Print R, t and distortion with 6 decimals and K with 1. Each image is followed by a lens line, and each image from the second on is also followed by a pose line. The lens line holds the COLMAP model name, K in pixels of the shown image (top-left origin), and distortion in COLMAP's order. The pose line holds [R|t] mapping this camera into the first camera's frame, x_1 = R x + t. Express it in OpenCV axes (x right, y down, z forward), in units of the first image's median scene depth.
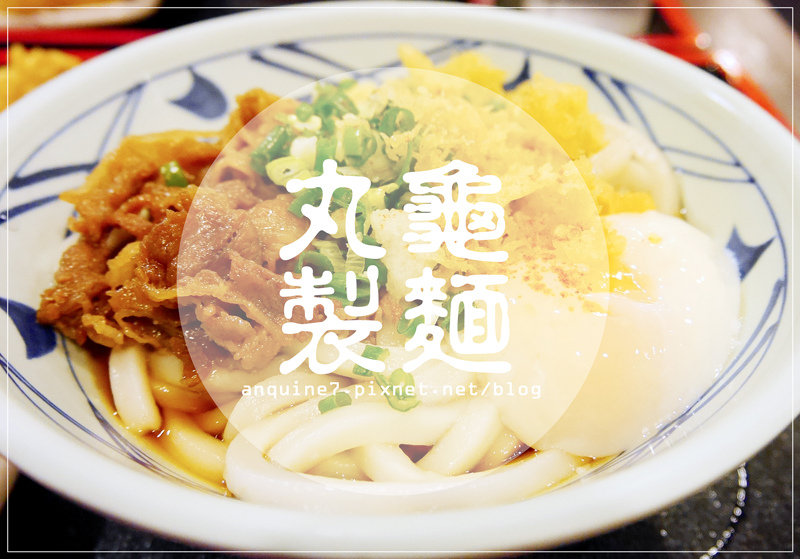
lens RADIAL K [[777.0, 0, 395.2], [0, 777.0, 250.9], [0, 0, 1]] dist [-0.015198, -0.002031]
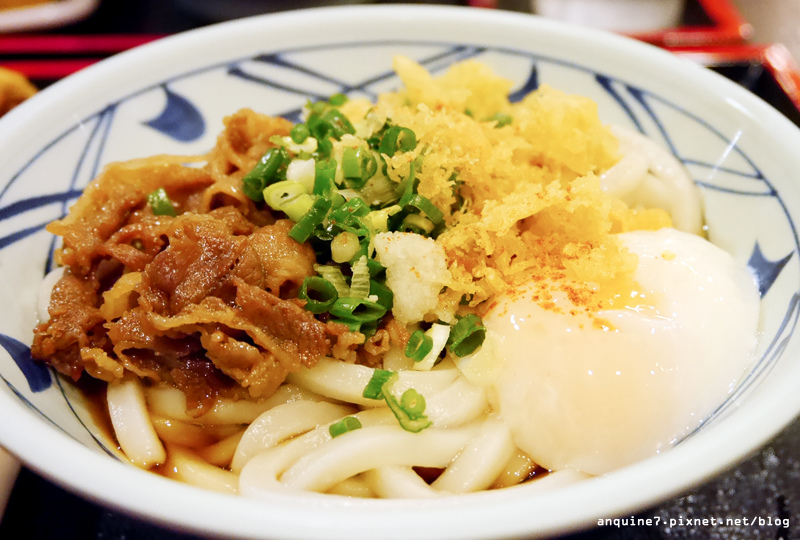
lens RADIAL K [[1048.7, 0, 400.0], [0, 1048.7, 270.0], [0, 0, 1]] dist [-0.030528, 0.015847]
pose [[0.999398, -0.027190, 0.021539, -0.027466], [0.027866, 0.999107, -0.031753, 0.034538], [-0.020656, 0.032334, 0.999264, -0.296238]]
